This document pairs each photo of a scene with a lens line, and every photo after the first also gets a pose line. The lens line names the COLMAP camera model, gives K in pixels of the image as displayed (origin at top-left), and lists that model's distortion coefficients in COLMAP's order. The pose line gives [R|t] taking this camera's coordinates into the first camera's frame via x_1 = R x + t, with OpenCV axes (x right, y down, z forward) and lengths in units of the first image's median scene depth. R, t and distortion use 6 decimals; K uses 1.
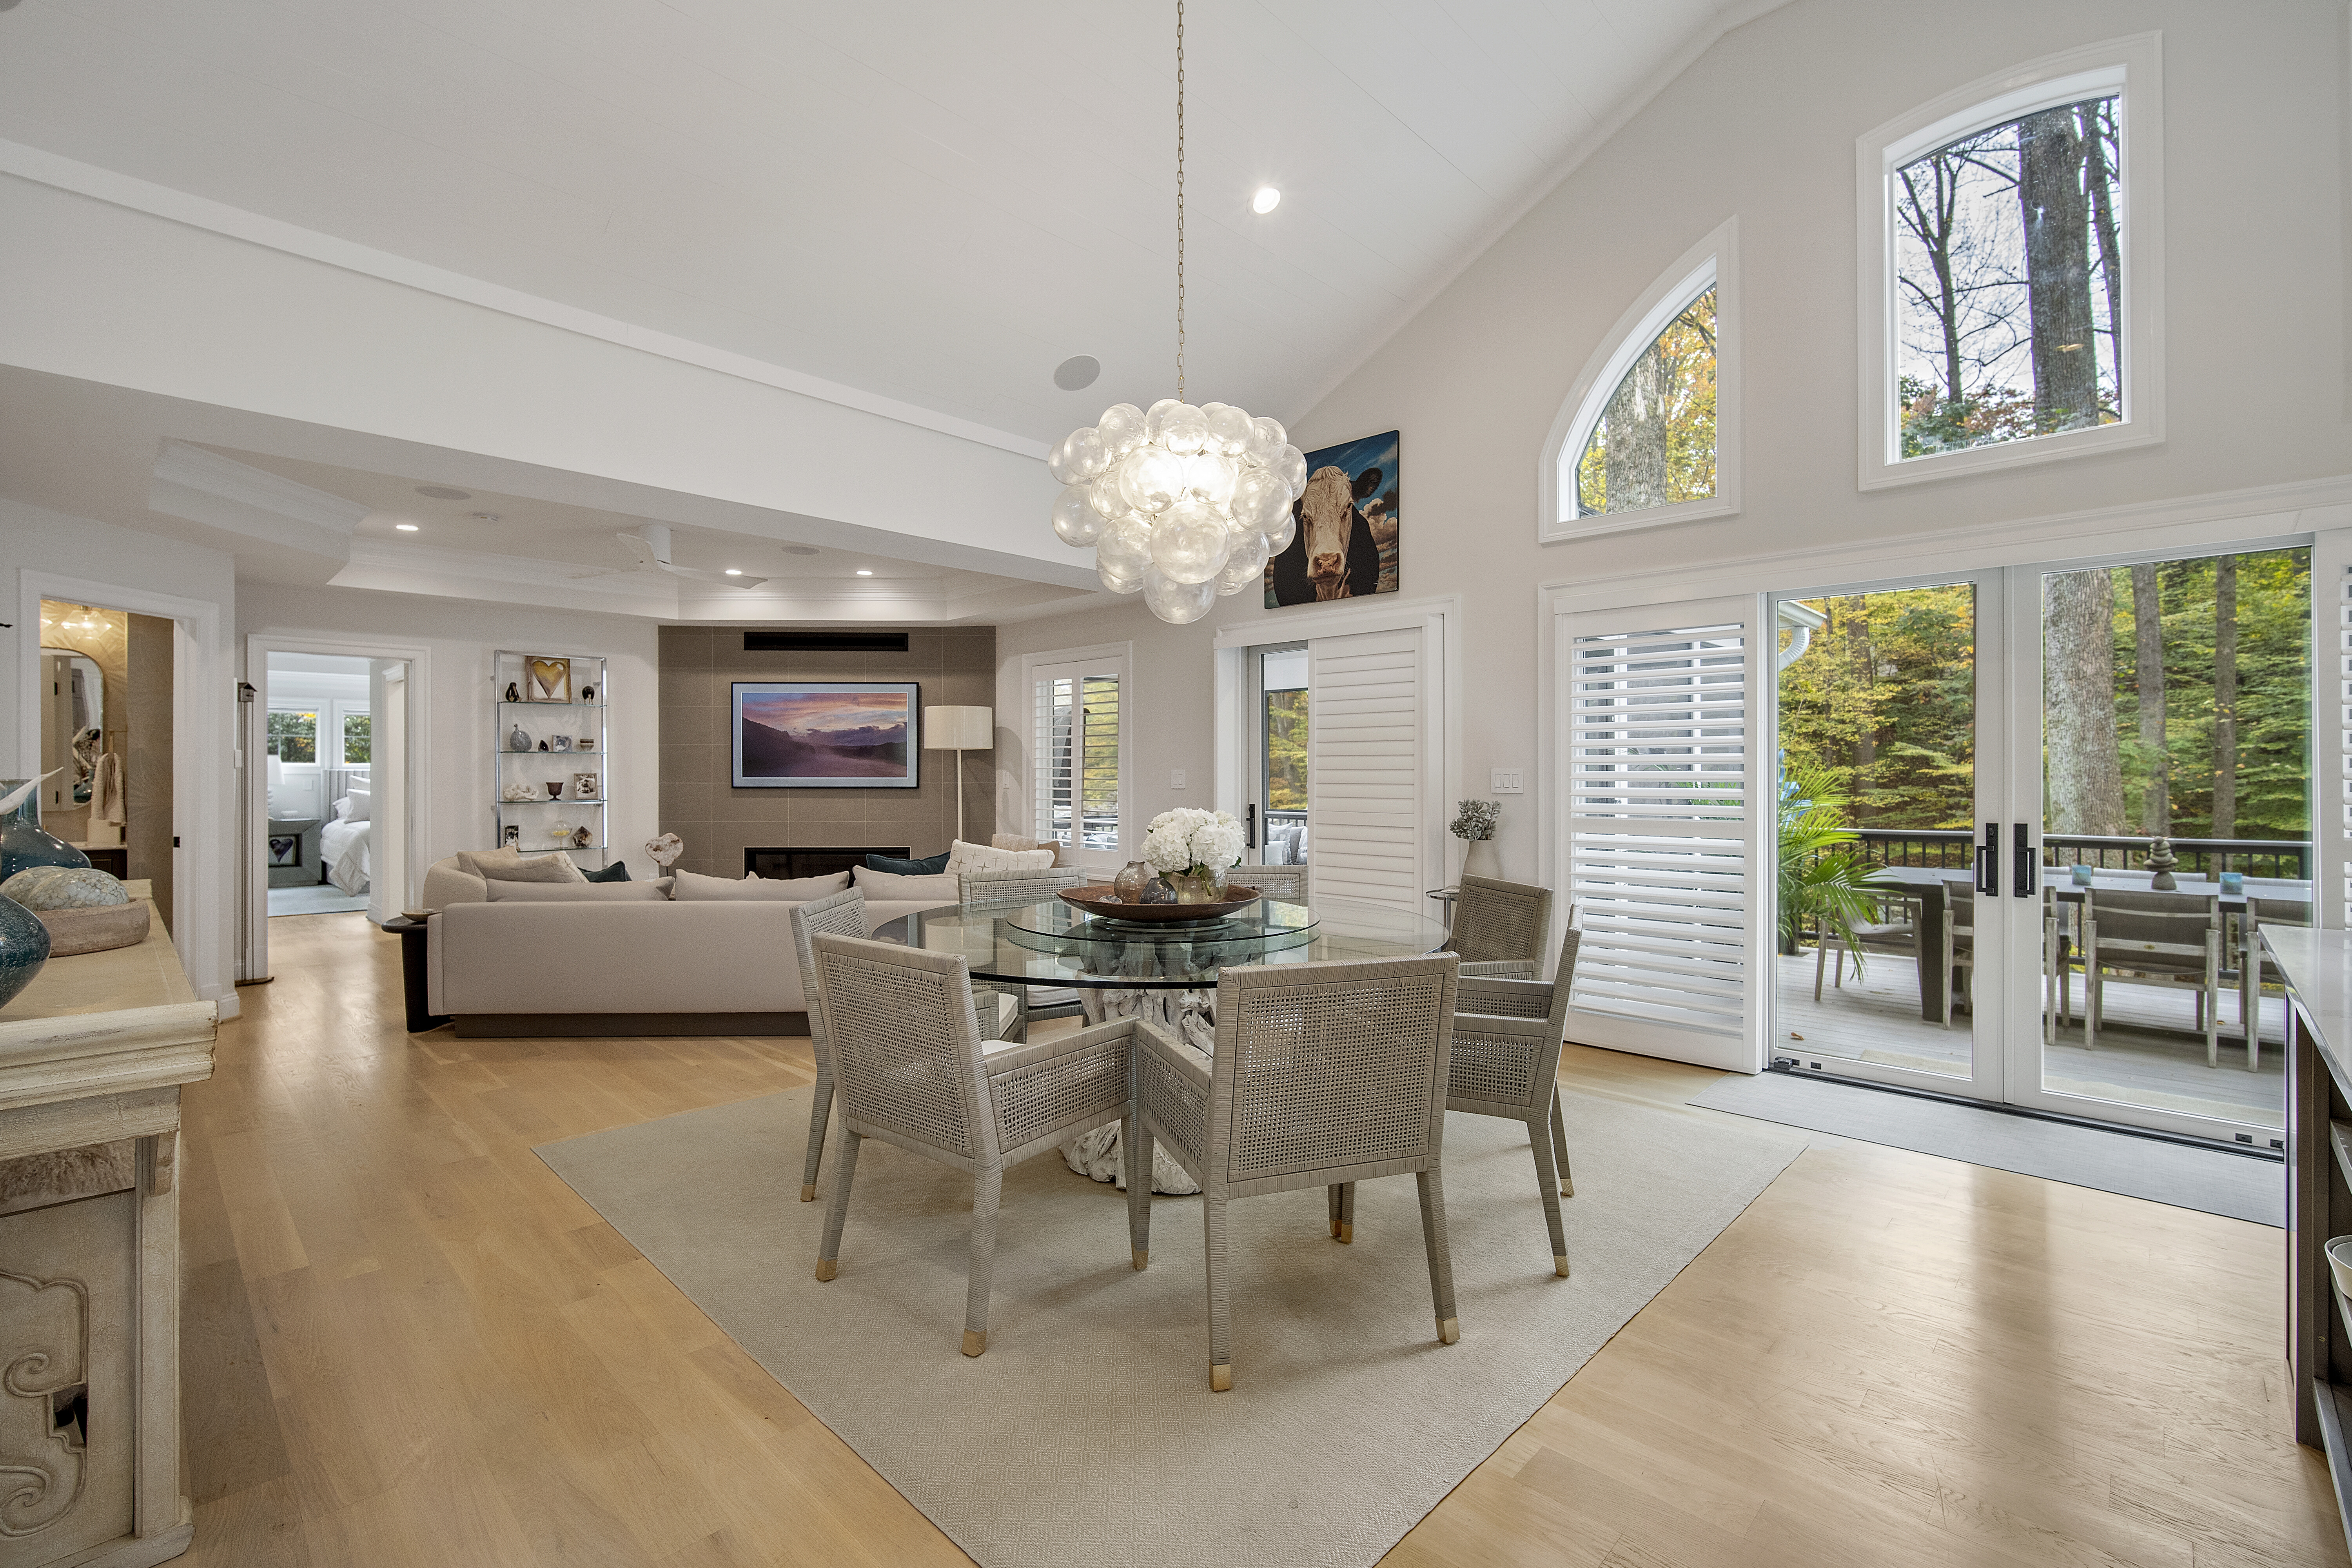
lens RADIAL K [[1035.4, 0, 1183.7], [0, 1035.4, 774.1], [0, 0, 1]] dist [-0.016358, 0.003851]
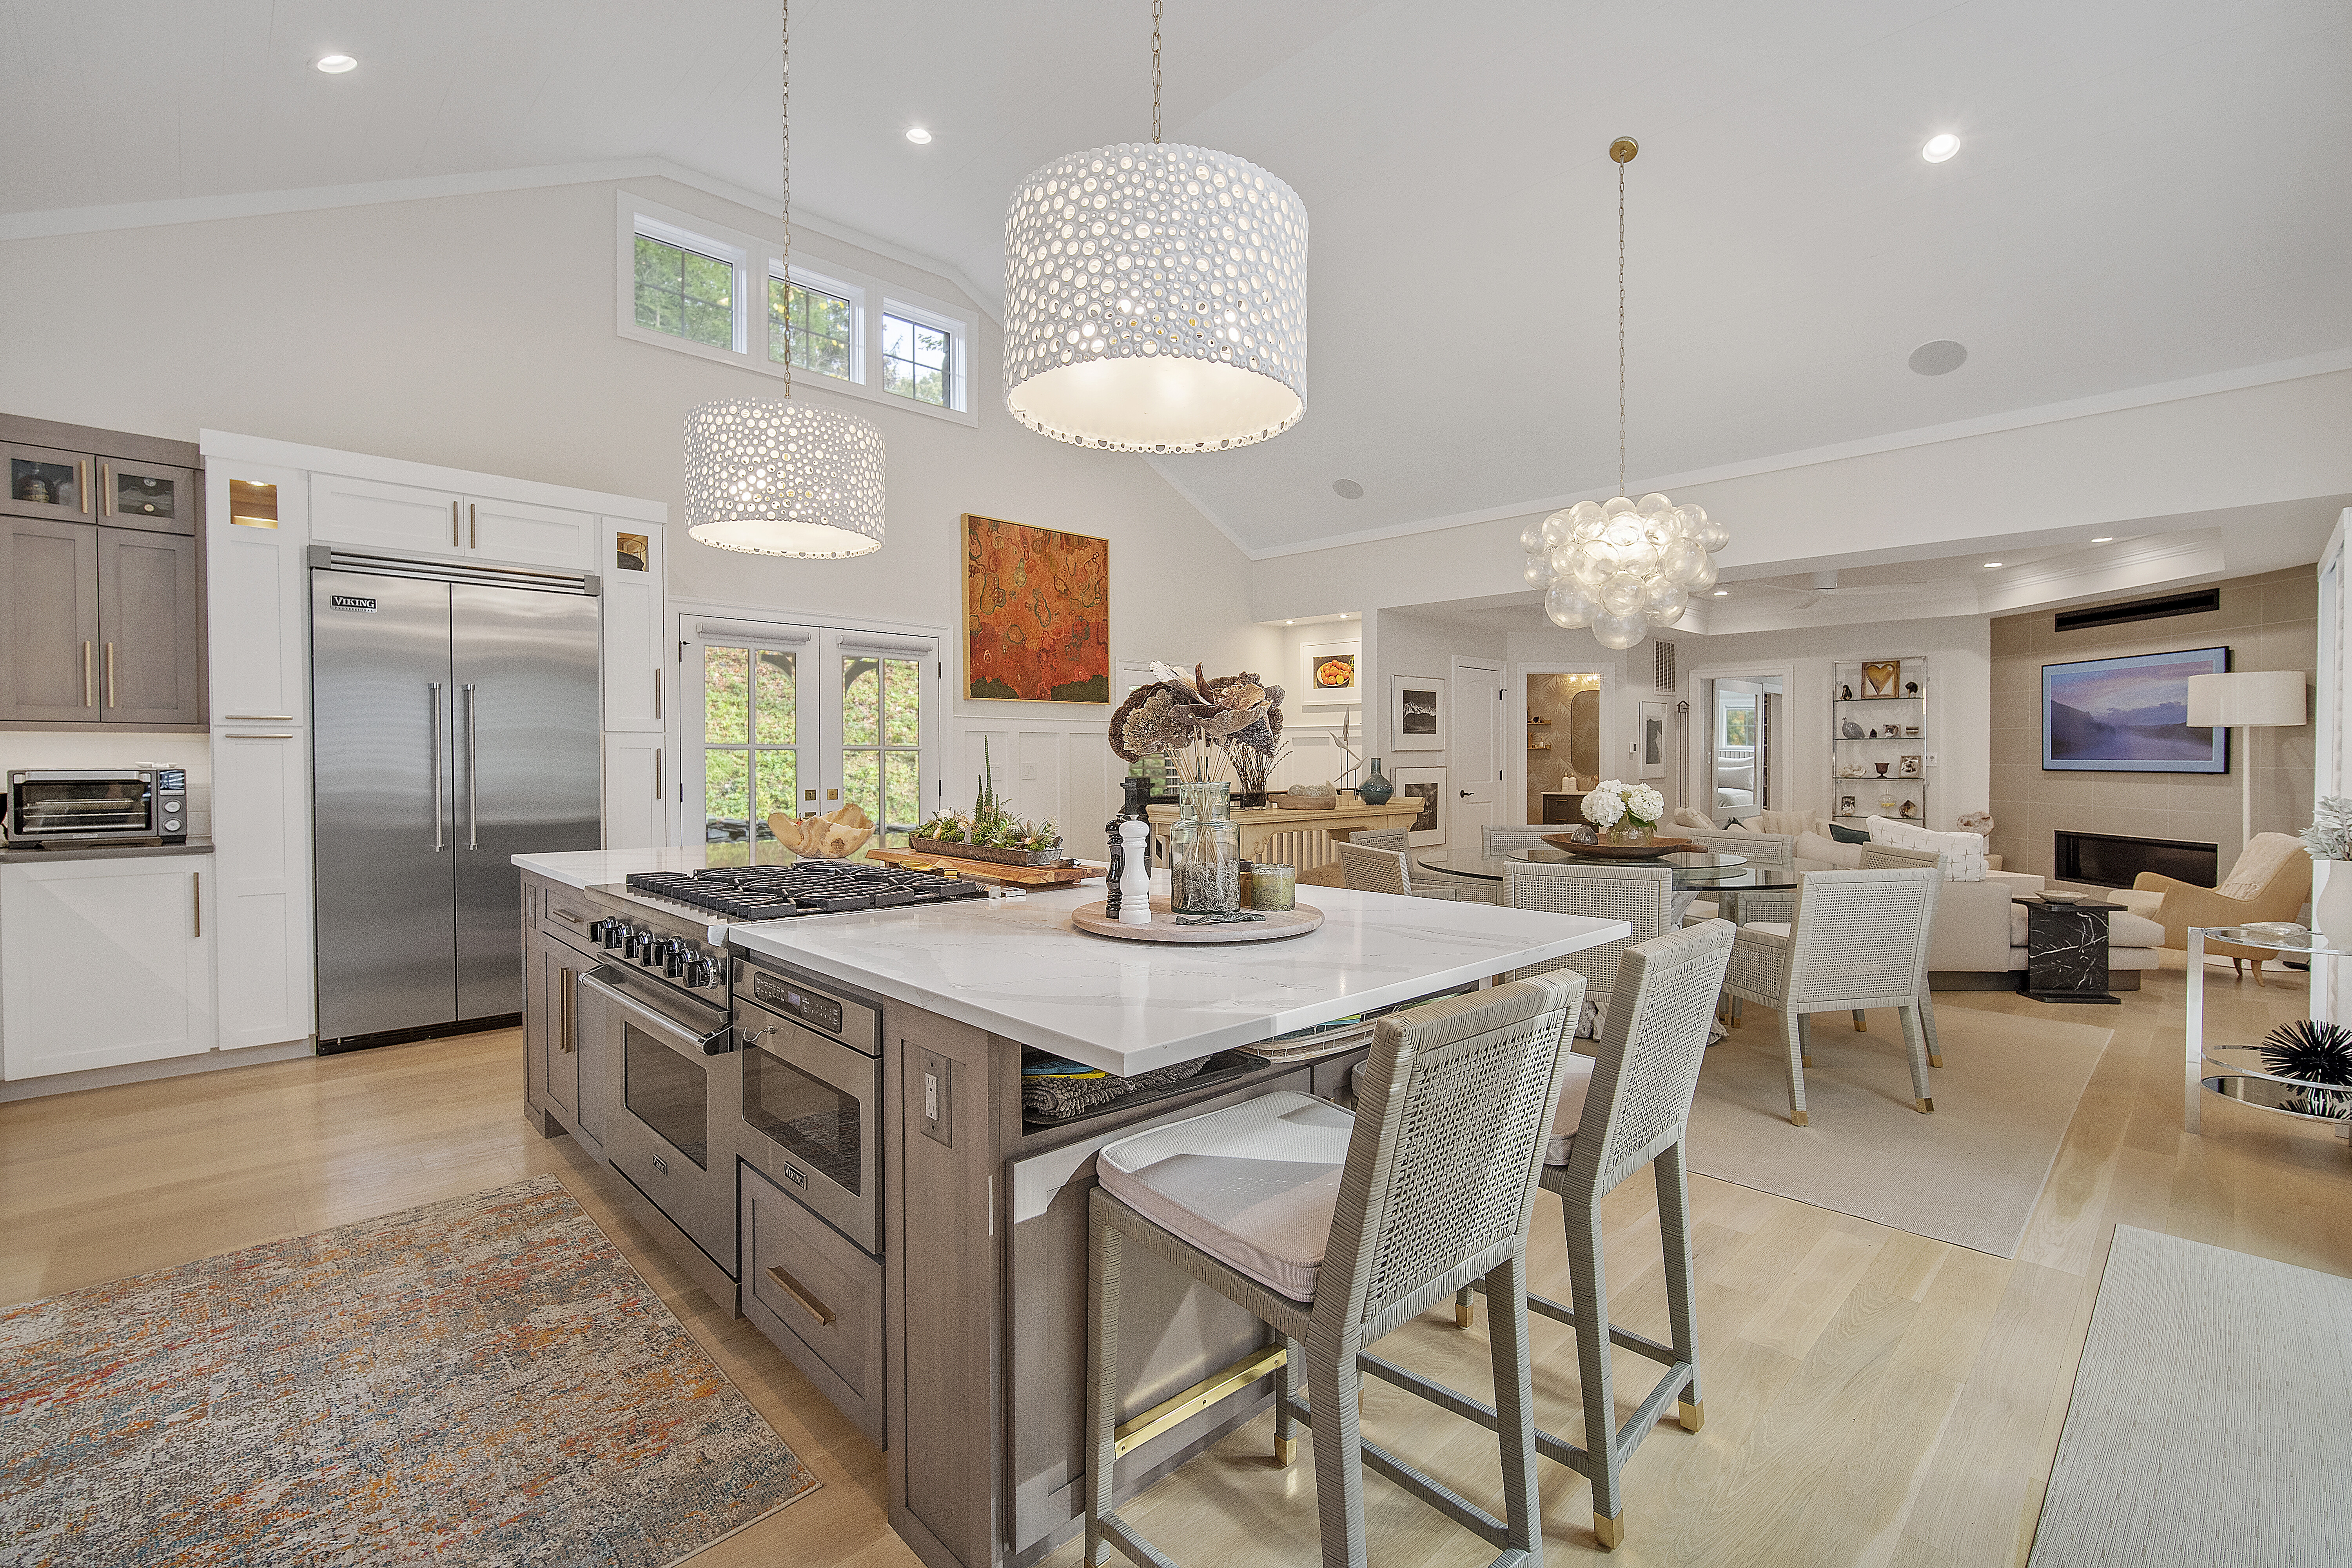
lens RADIAL K [[1035.4, 0, 1196.4], [0, 1035.4, 763.6], [0, 0, 1]] dist [-0.016358, 0.003851]
pose [[-0.017682, 0.006757, -0.999821, 0.633023], [-0.001958, 0.999975, 0.006793, 0.001906], [0.999842, 0.002078, -0.017668, 0.201901]]
